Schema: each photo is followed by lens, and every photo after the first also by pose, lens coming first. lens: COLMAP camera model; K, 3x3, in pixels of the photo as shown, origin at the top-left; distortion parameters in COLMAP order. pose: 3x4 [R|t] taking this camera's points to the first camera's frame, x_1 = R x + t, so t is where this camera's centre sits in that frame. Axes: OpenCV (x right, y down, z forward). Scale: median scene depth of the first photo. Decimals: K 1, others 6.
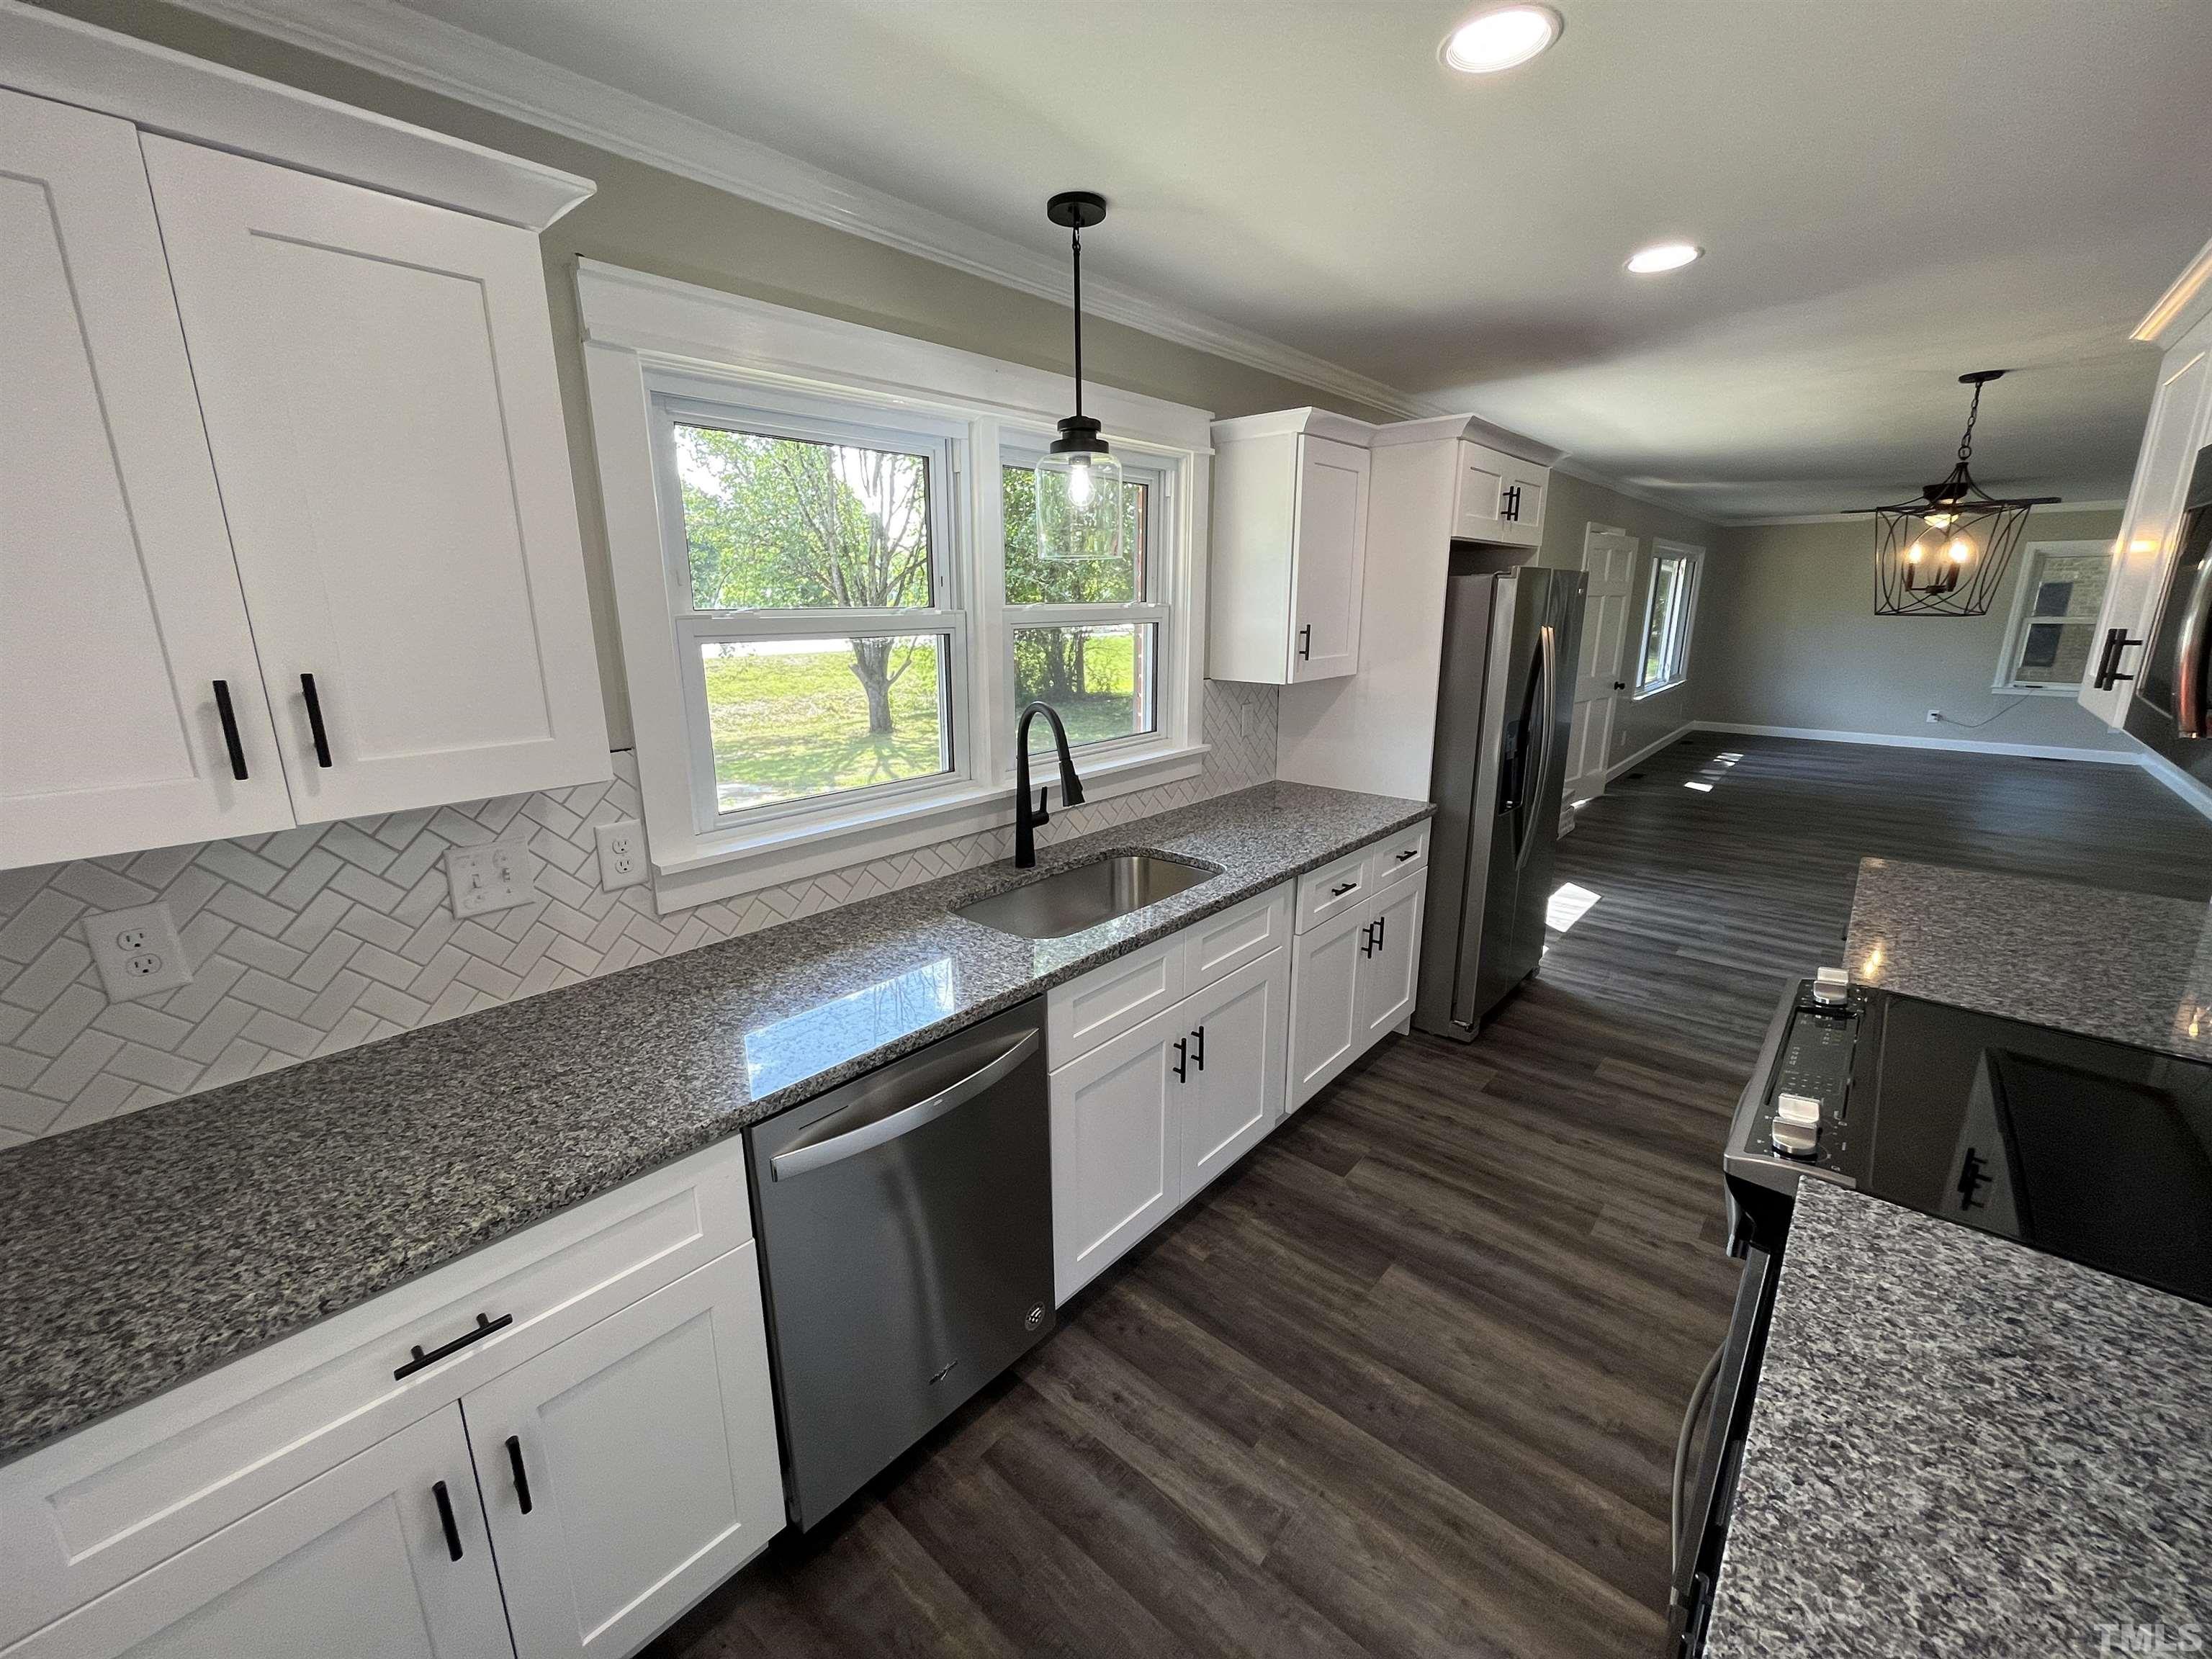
lens RADIAL K [[862.5, 0, 1083.1], [0, 862.5, 828.3], [0, 0, 1]] dist [-0.007093, 0.000056]
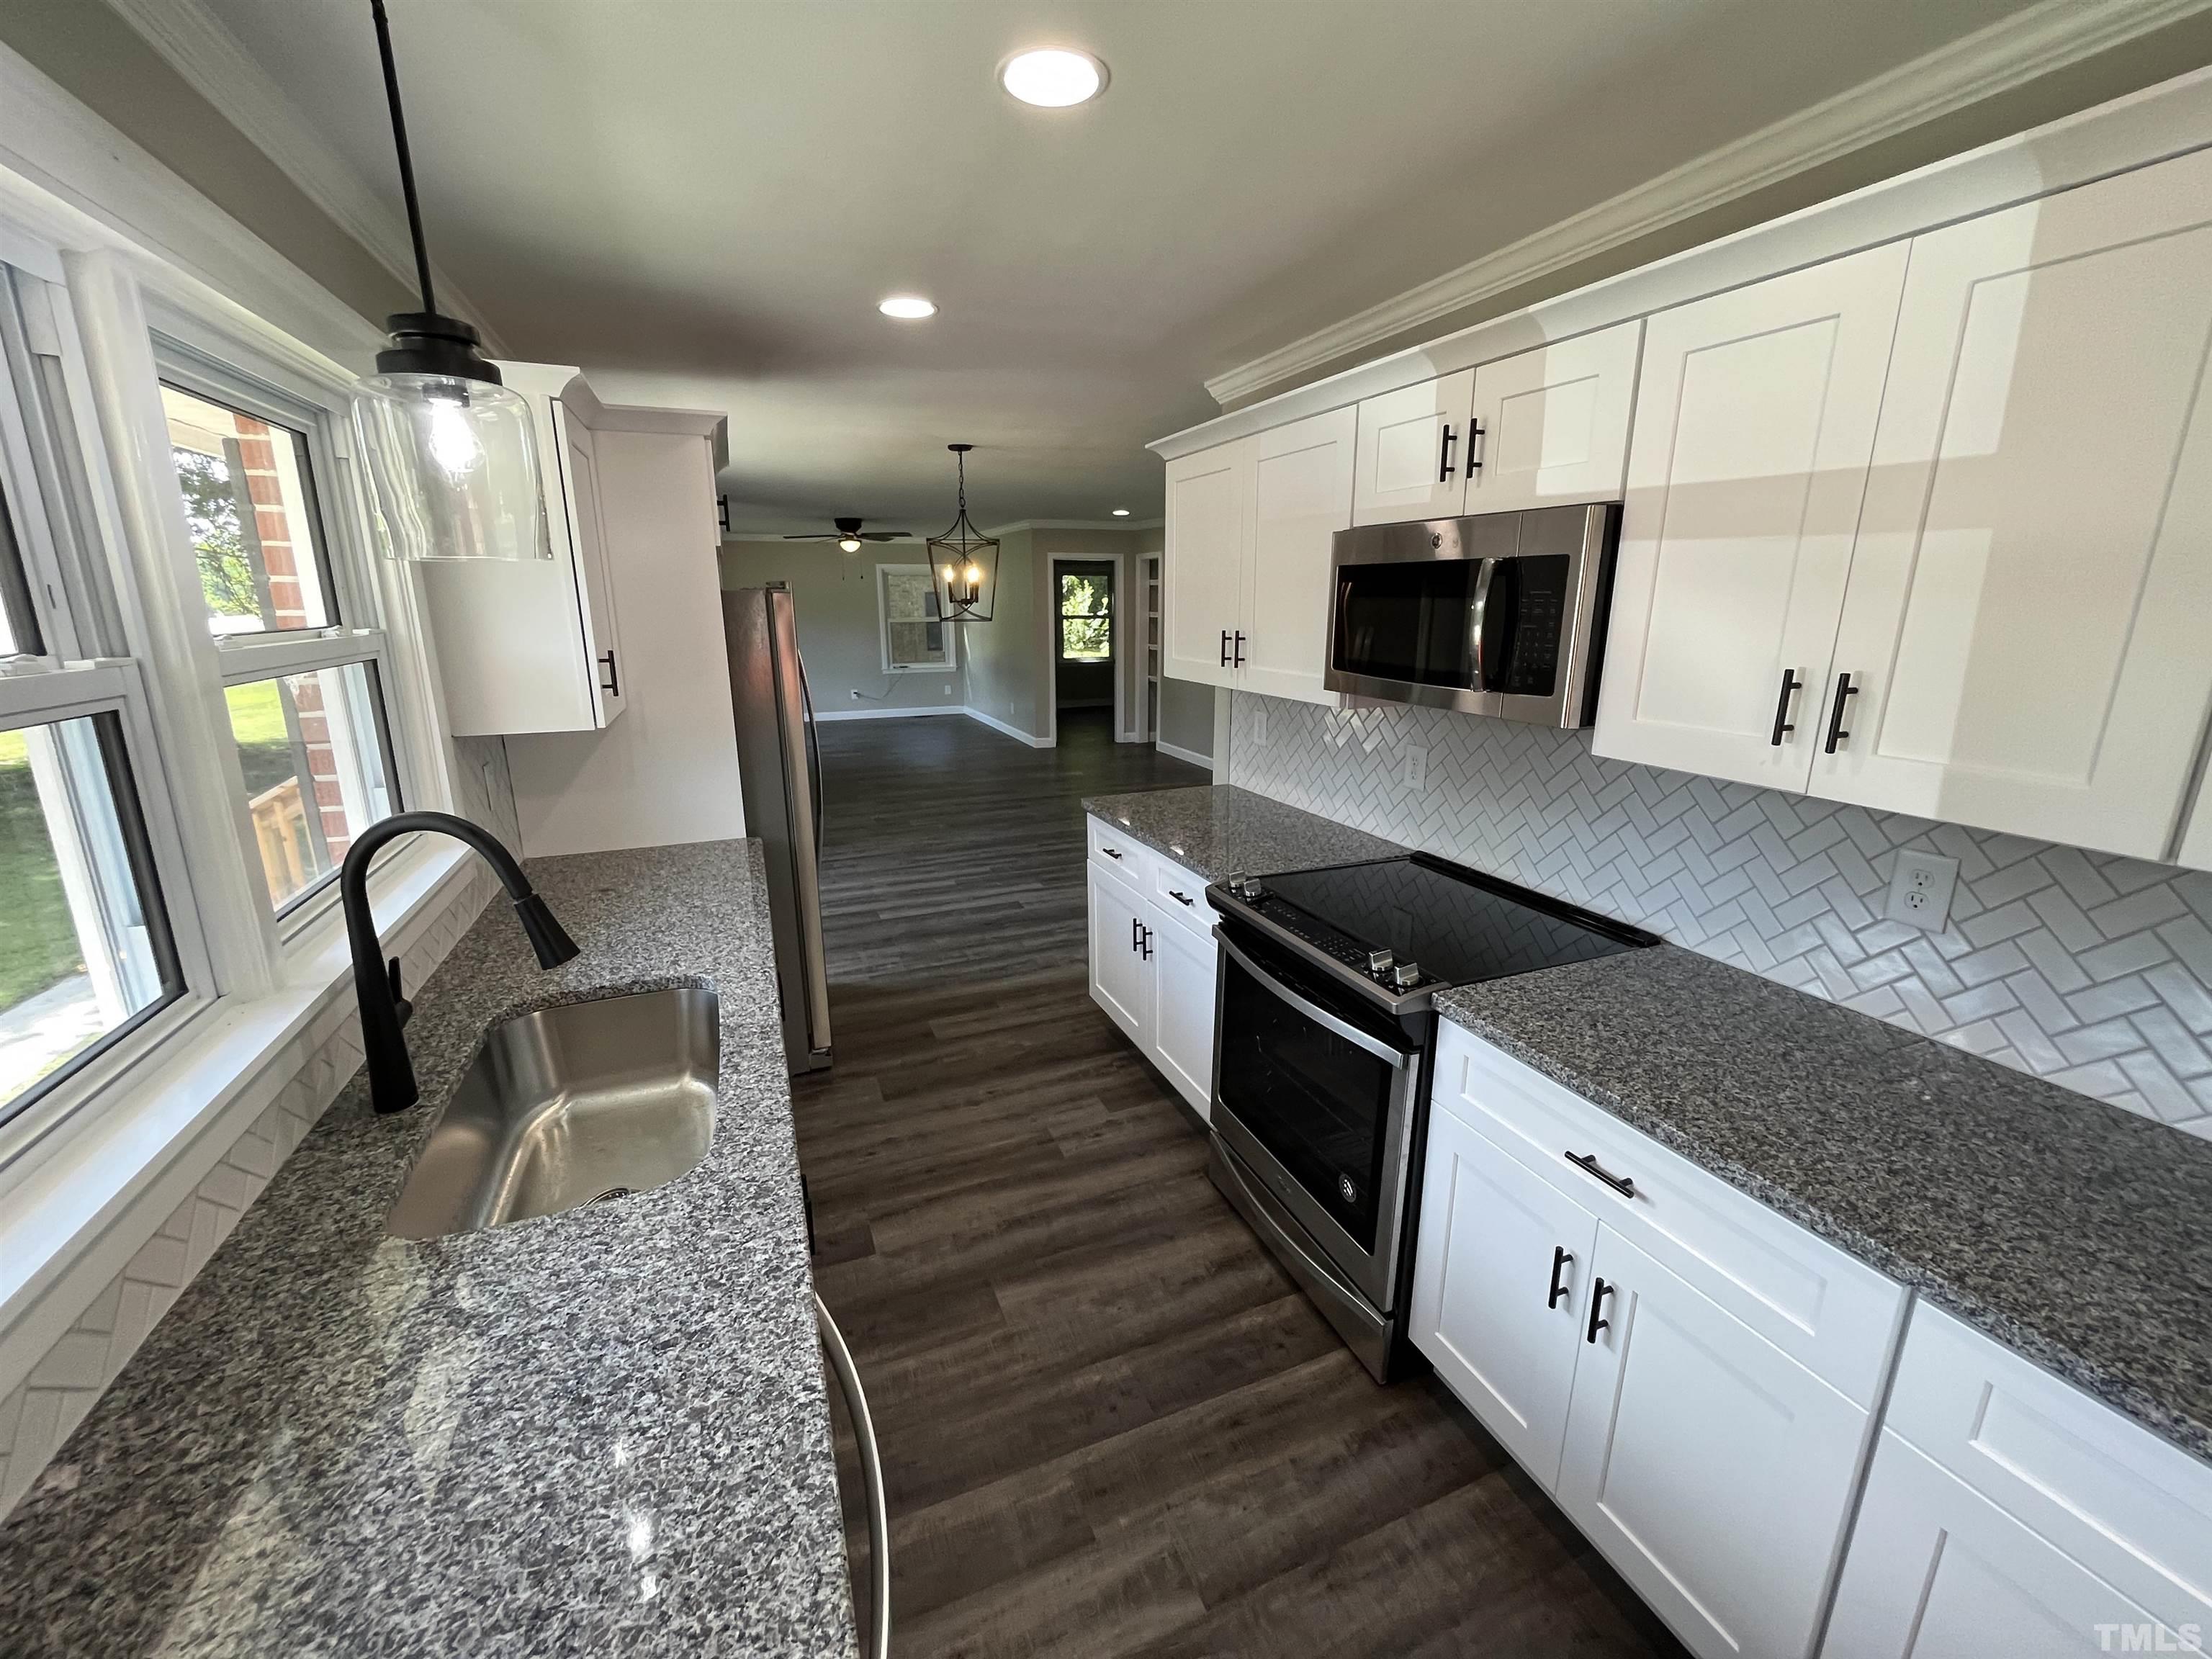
lens RADIAL K [[882.3, 0, 1106.0], [0, 882.3, 829.5], [0, 0, 1]] dist [-0.007871, -0.000039]
pose [[0.444033, -0.222061, 0.868057, -0.290648], [0.230969, 0.964429, 0.128568, -0.086696], [-0.865730, 0.143406, 0.479528, 0.279381]]
